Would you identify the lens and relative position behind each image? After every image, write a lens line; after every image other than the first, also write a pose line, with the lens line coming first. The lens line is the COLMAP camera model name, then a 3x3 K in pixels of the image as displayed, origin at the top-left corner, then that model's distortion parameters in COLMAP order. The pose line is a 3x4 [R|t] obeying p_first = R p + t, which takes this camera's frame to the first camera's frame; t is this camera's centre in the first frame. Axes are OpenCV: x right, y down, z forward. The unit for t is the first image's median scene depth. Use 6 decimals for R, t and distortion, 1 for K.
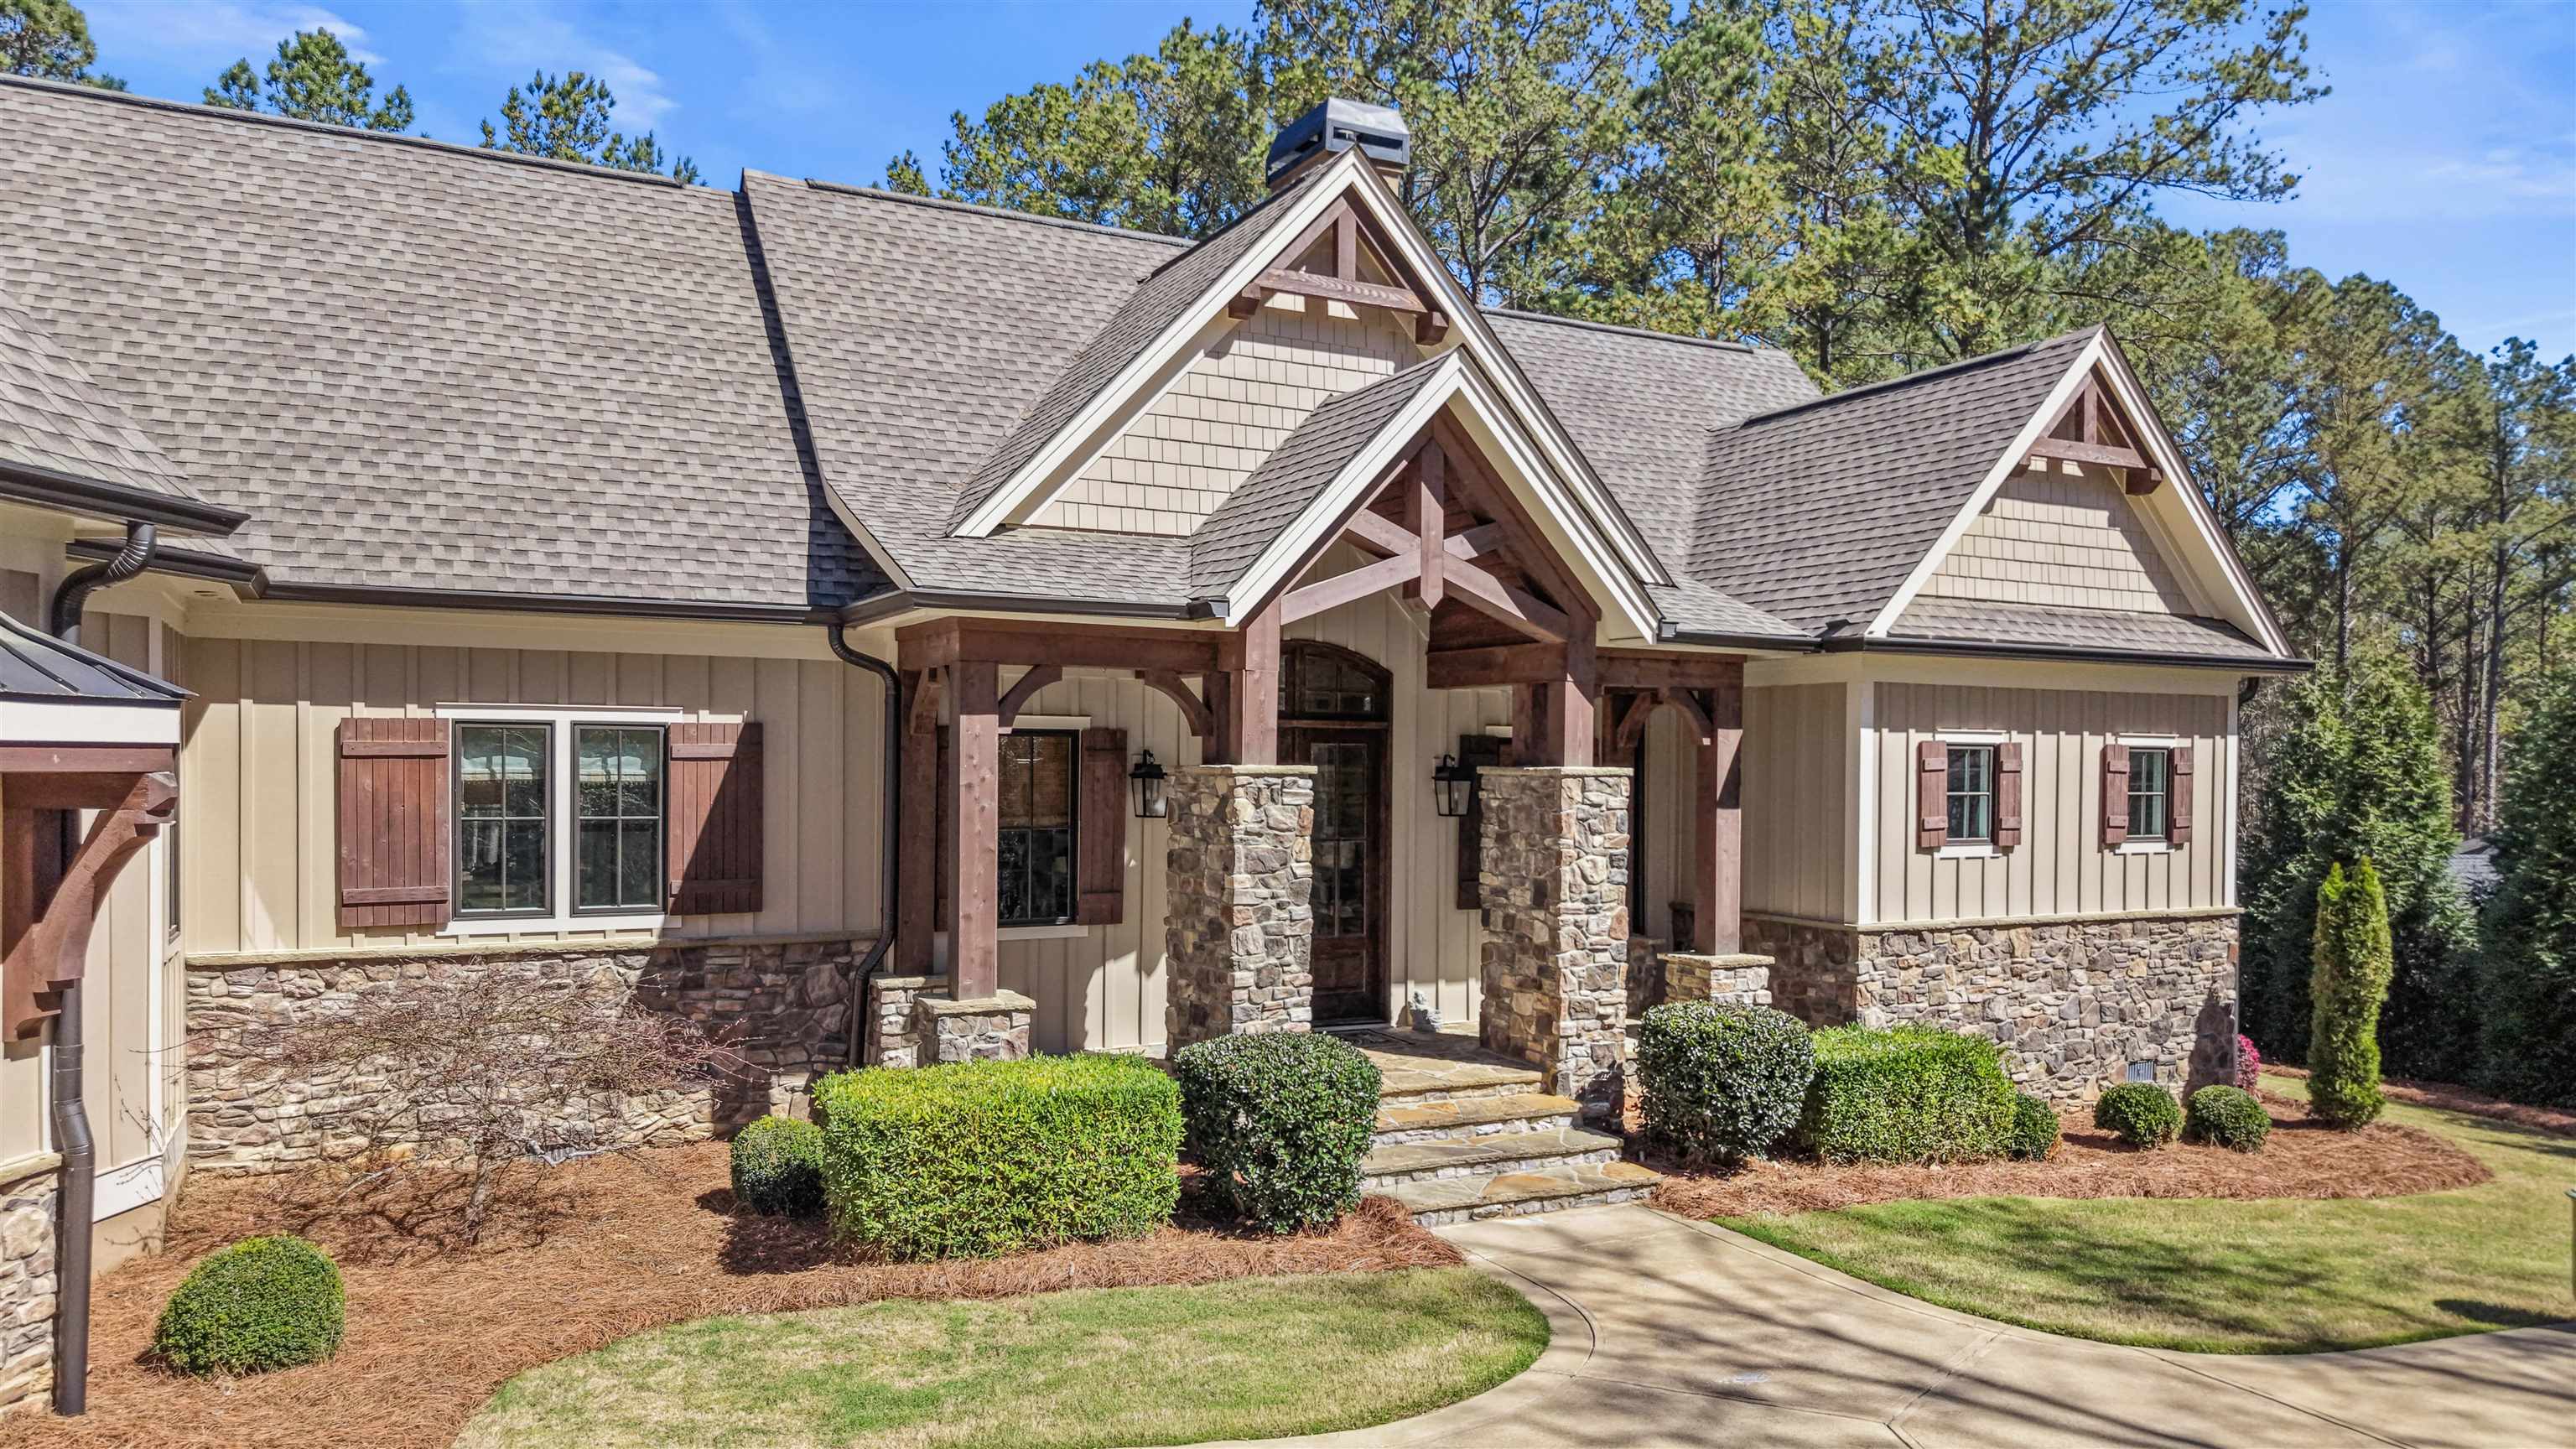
lens RADIAL K [[1772.3, 0, 1308.8], [0, 1772.3, 784.0], [0, 0, 1]] dist [0.017058, -0.013625]
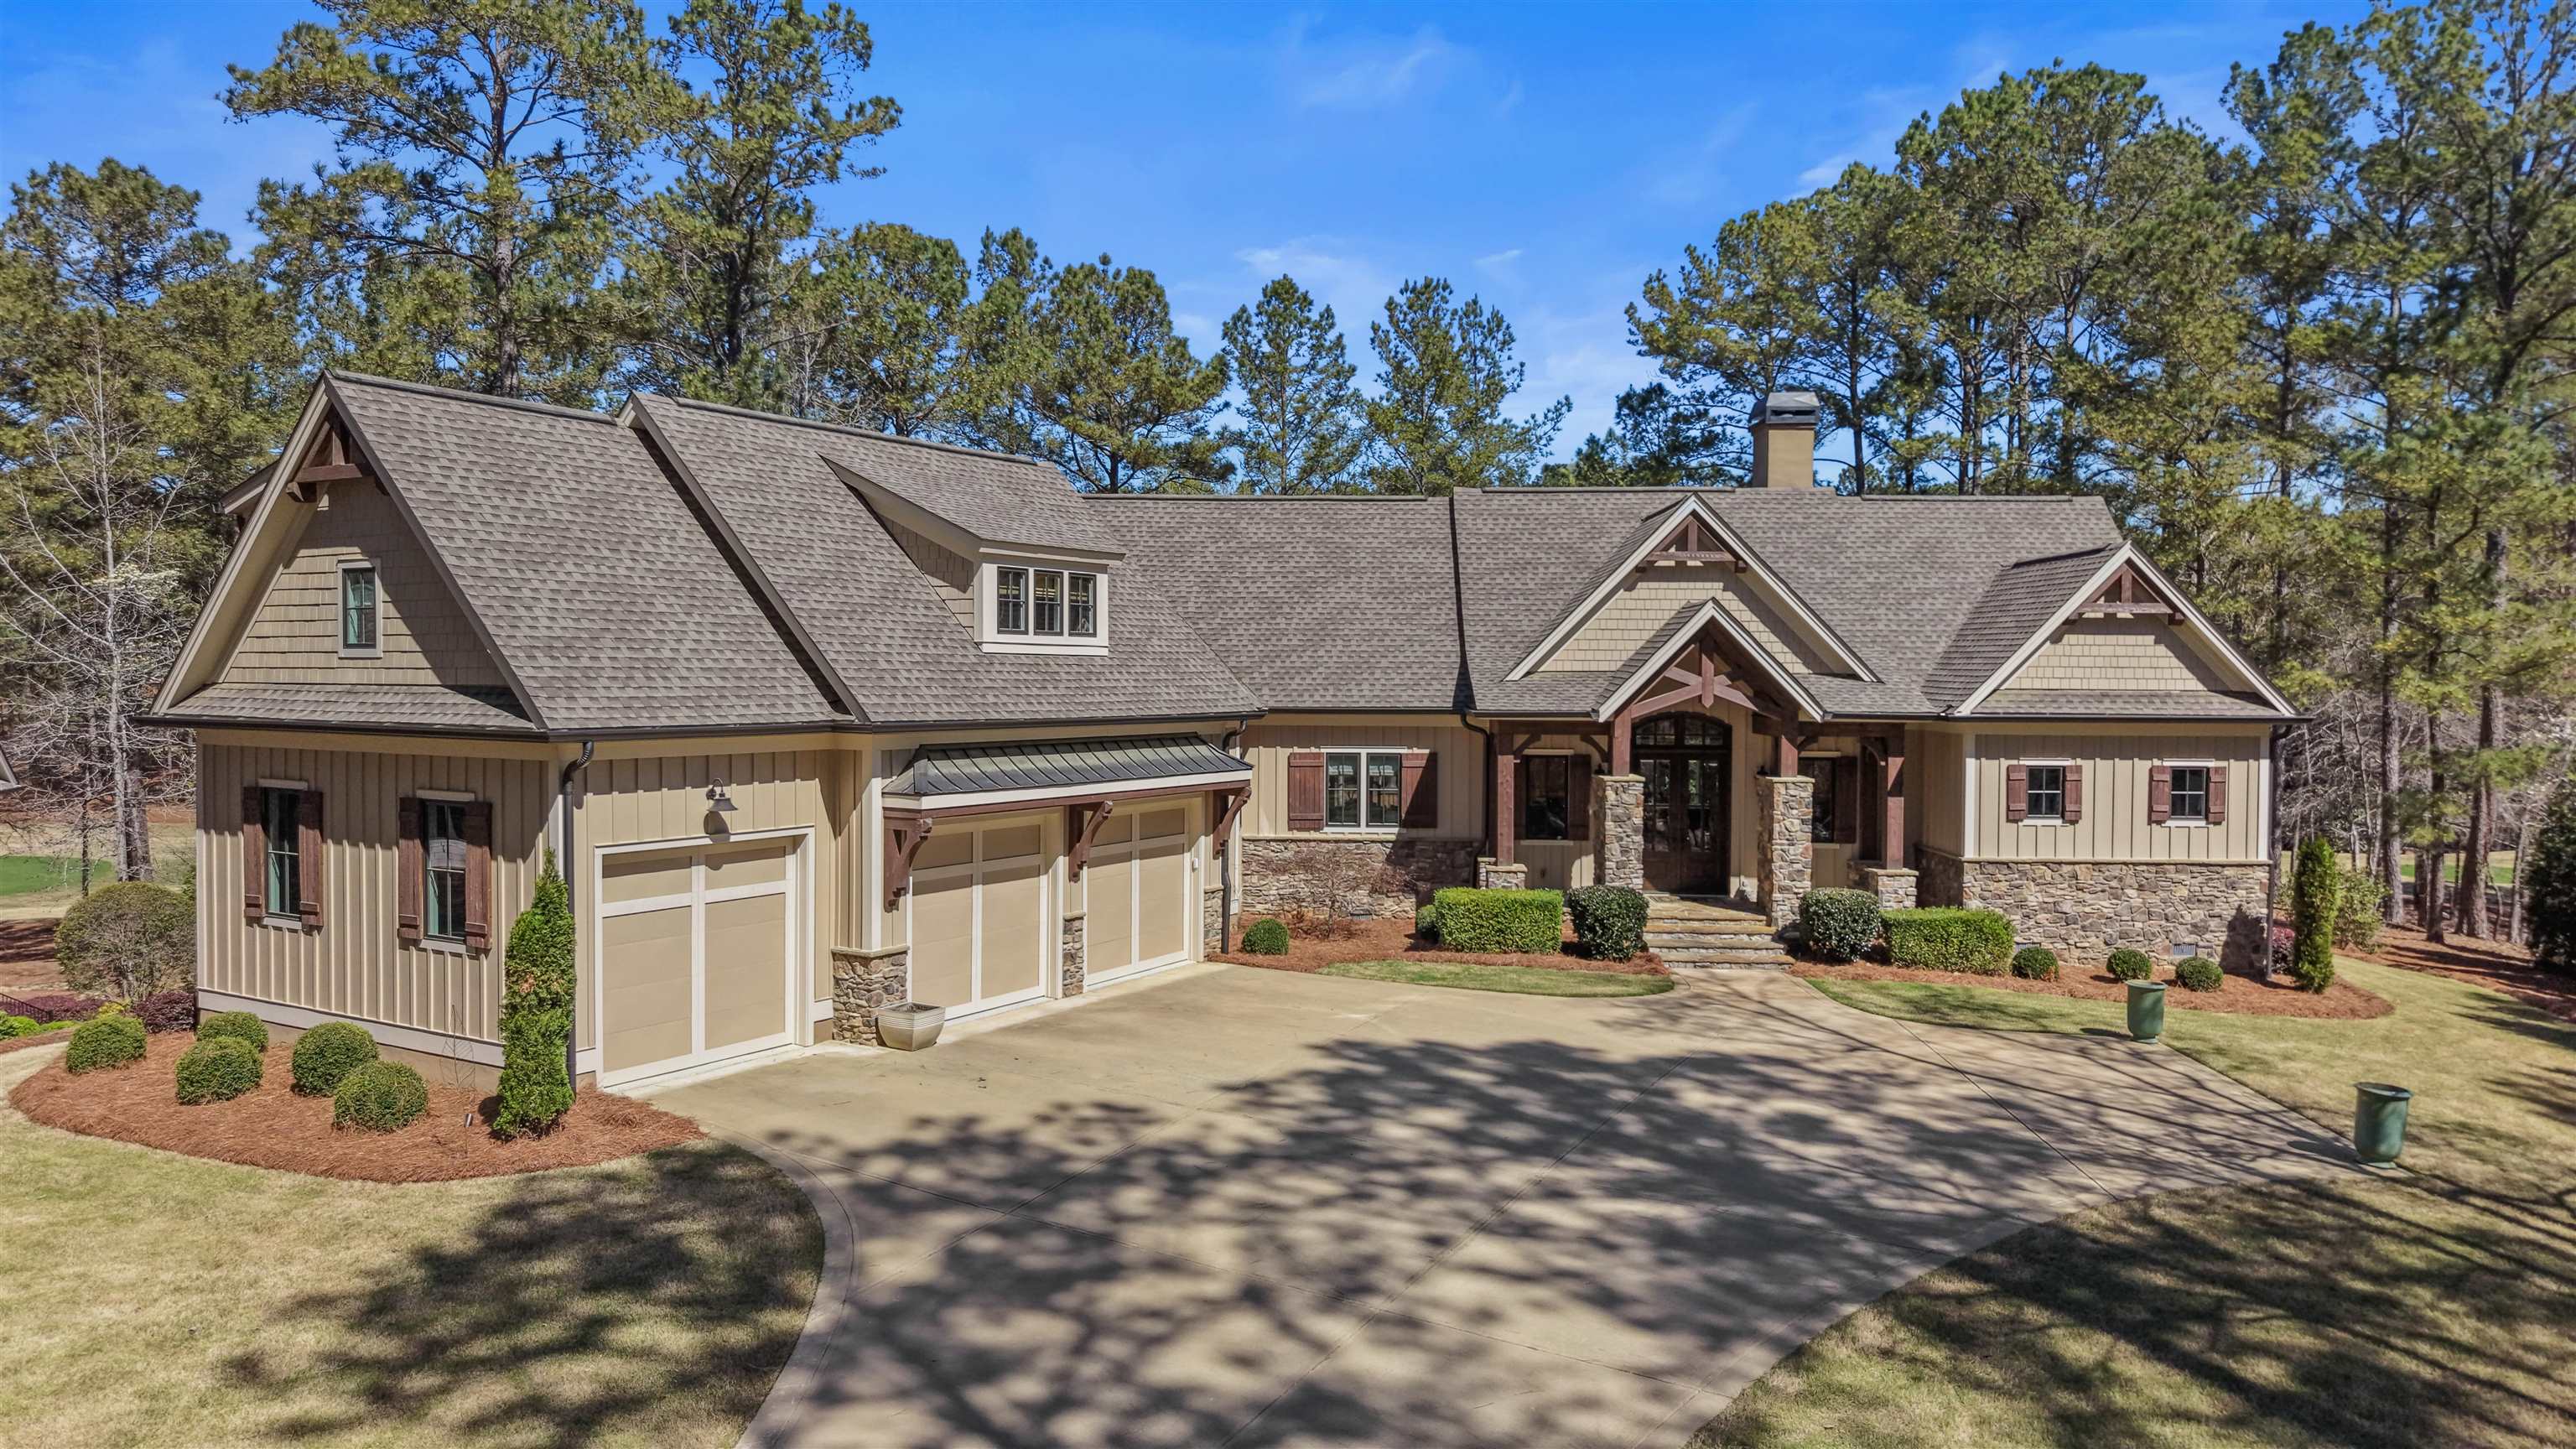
lens RADIAL K [[1772.3, 0, 1268.1], [0, 1772.3, 708.6], [0, 0, 1]] dist [0.017058, -0.013625]
pose [[0.870975, 0.007418, -0.491272, 0.691697], [-0.004330, 0.999963, 0.007423, -0.111567], [0.491309, -0.004338, 0.870975, -1.255765]]
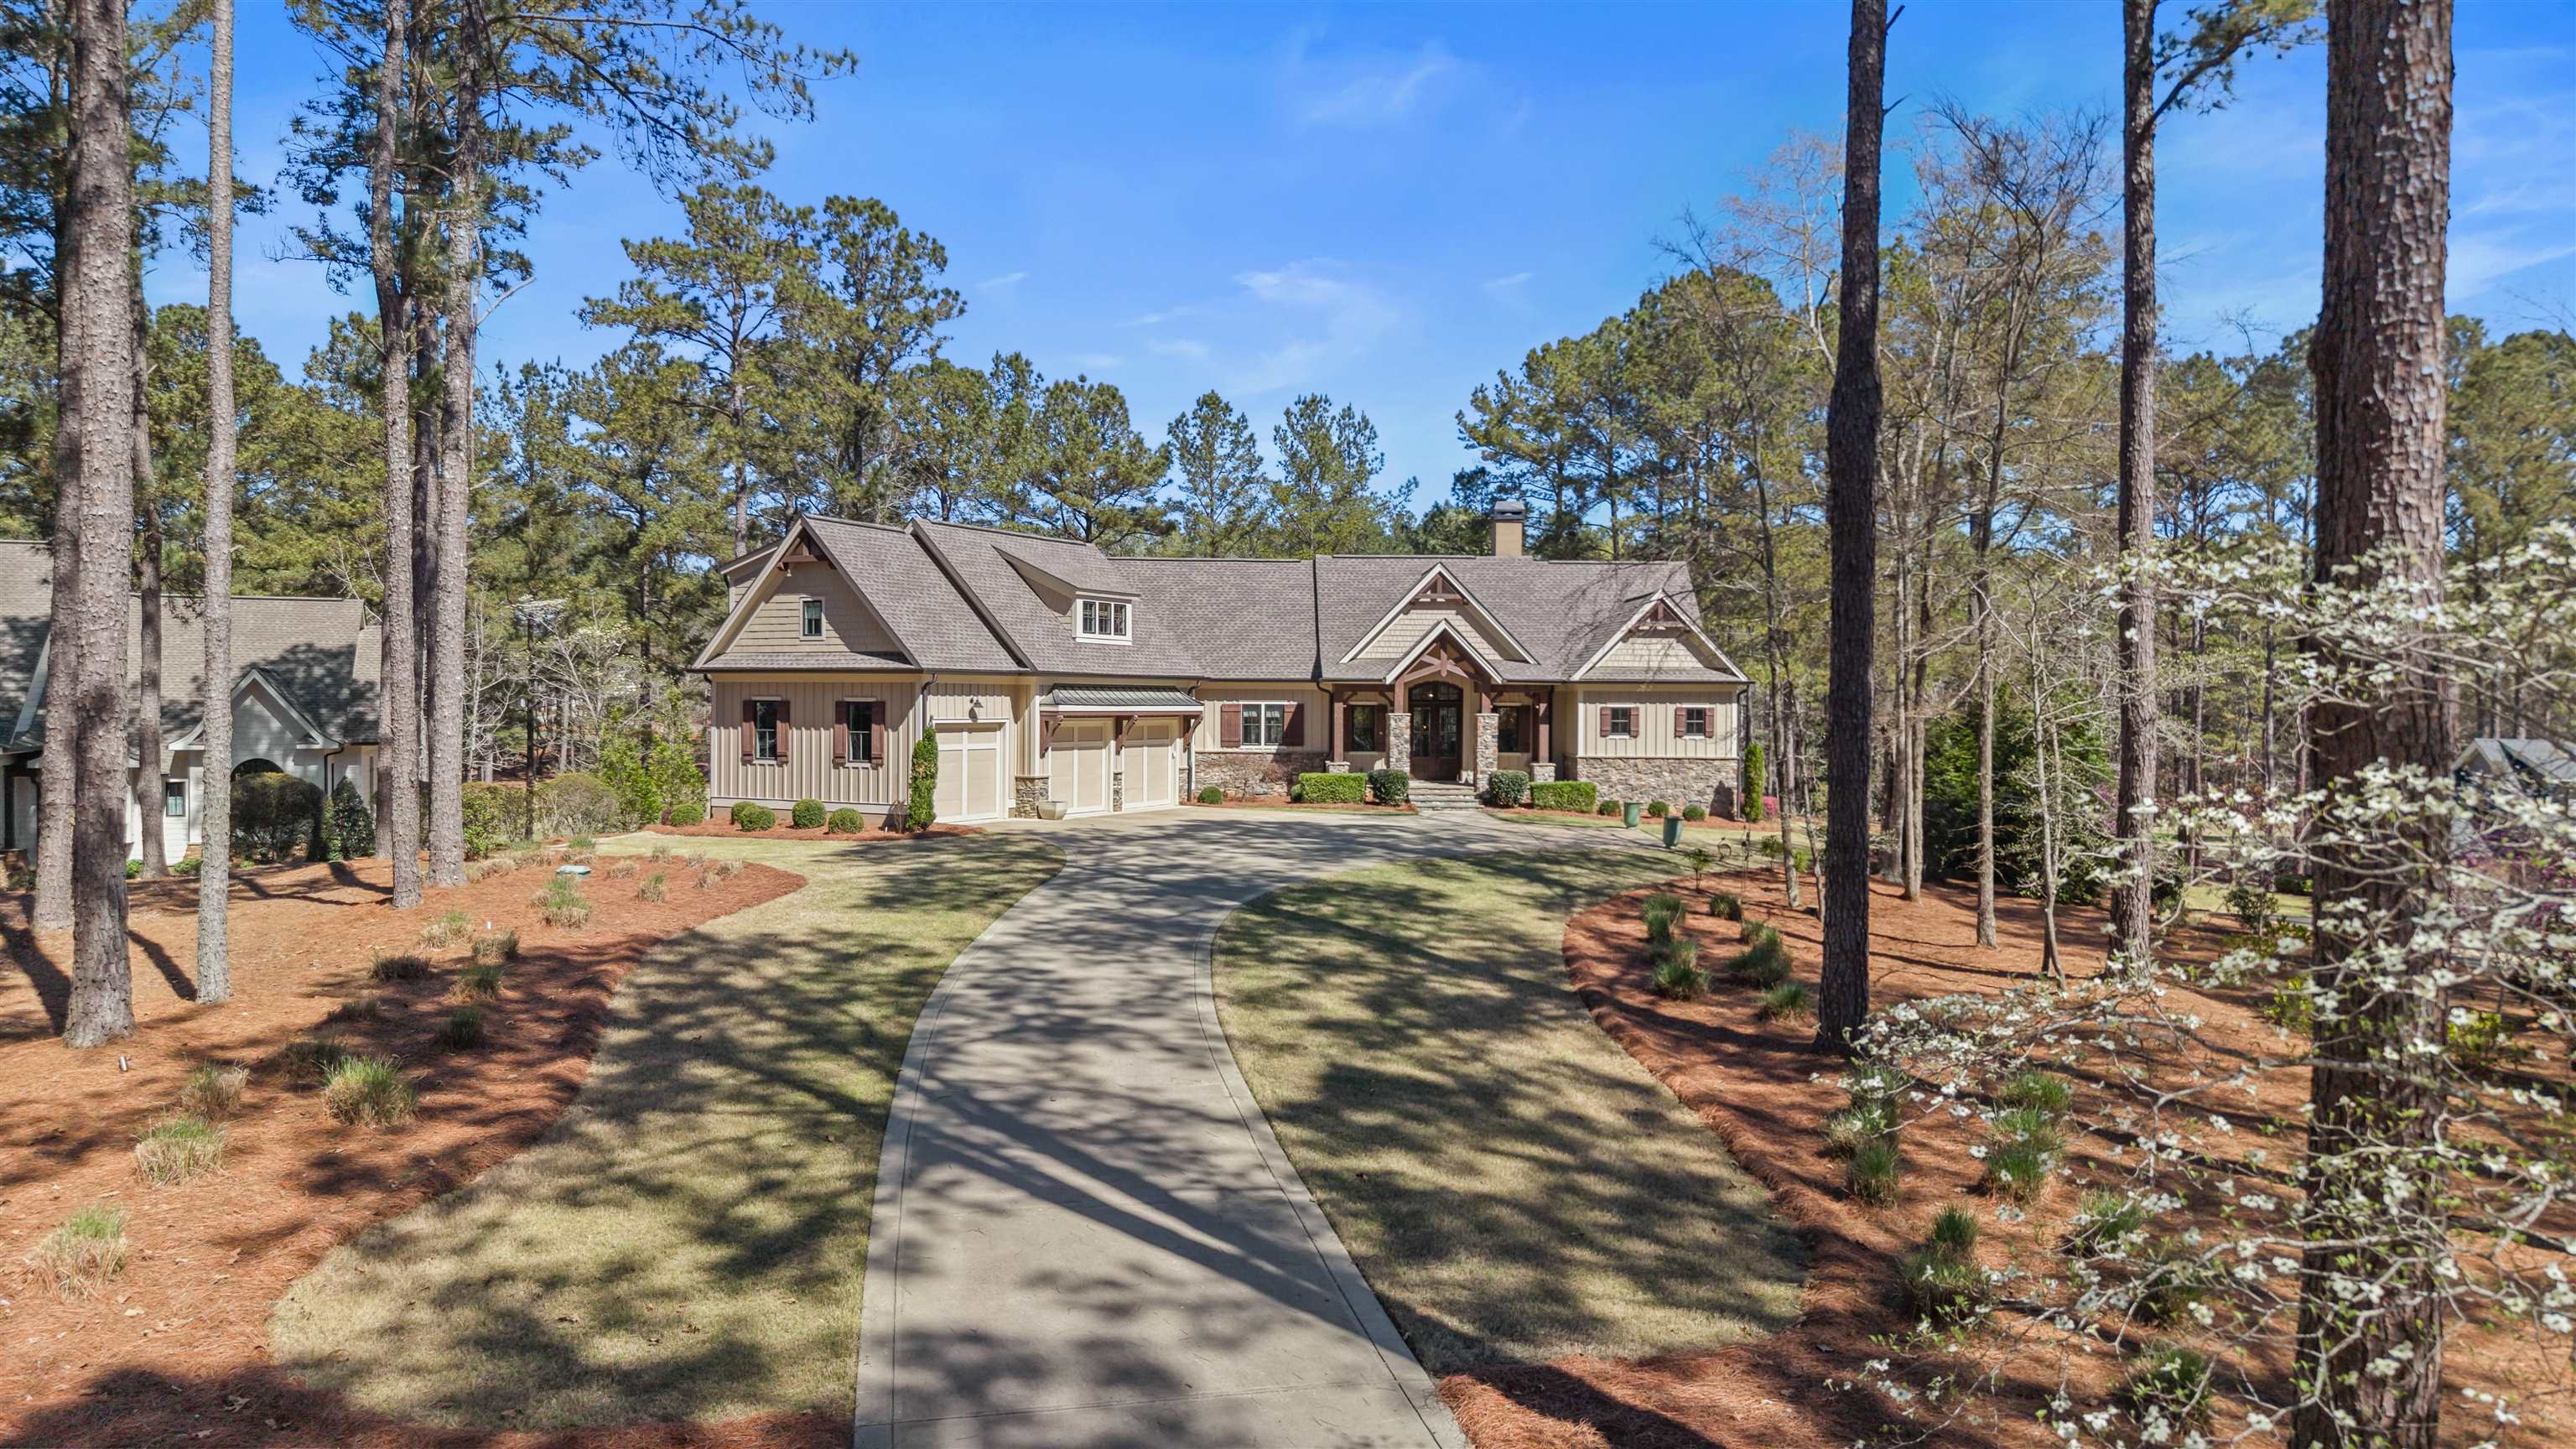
lens RADIAL K [[1787.1, 0, 1300.5], [0, 1787.1, 734.2], [0, 0, 1]] dist [0.104406, 0.000138]
pose [[0.900568, 0.005455, -0.434682, 1.625732], [-0.003480, 0.999980, 0.005341, 0.017834], [0.434702, -0.003297, 0.900568, -3.027291]]
